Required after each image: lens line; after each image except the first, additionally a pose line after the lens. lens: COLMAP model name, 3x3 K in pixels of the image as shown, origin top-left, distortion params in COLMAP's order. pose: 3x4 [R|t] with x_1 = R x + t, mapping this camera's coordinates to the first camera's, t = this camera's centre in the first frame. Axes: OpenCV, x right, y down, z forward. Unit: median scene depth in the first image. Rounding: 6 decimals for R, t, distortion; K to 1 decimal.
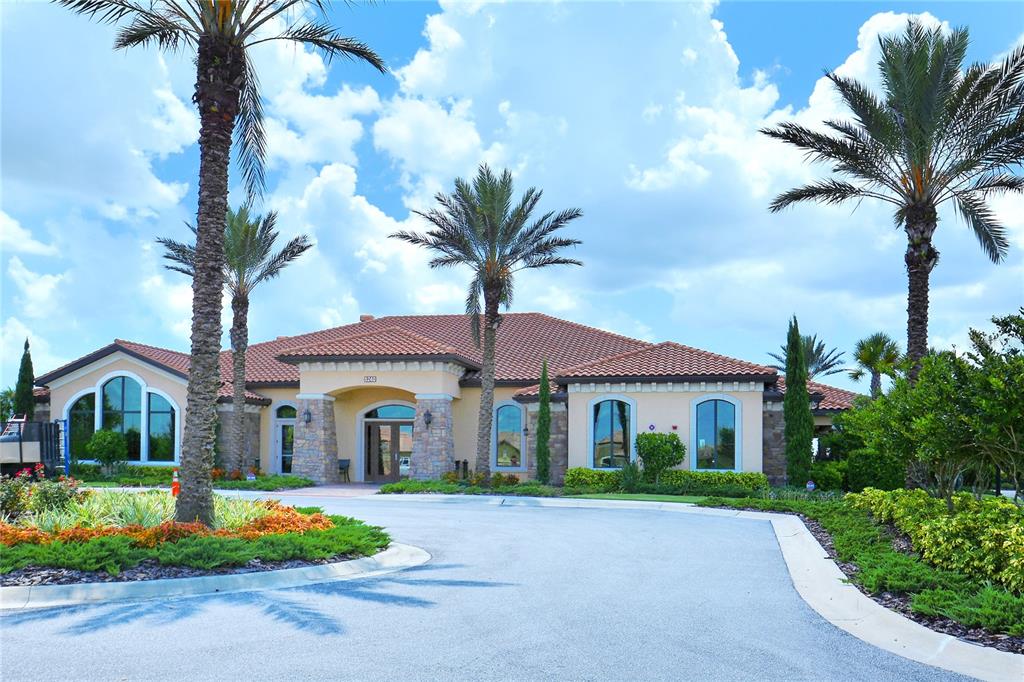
lens RADIAL K [[807.0, 0, 509.6], [0, 807.0, 342.5], [0, 0, 1]] dist [-0.002035, 0.001259]
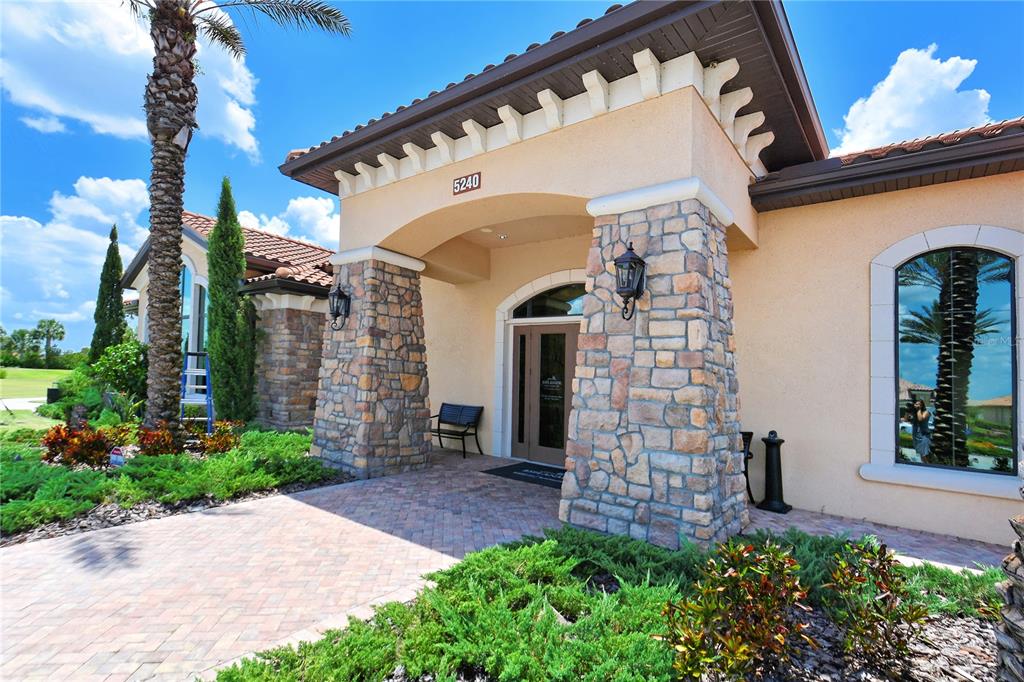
lens RADIAL K [[473.4, 0, 508.6], [0, 473.4, 348.2], [0, 0, 1]] dist [0.000208, 0.000016]
pose [[0.888108, 0.000988, -0.459633, -0.064930], [0.027063, 0.998150, 0.054437, 0.103783], [0.458837, -0.060785, 0.886439, 0.824767]]
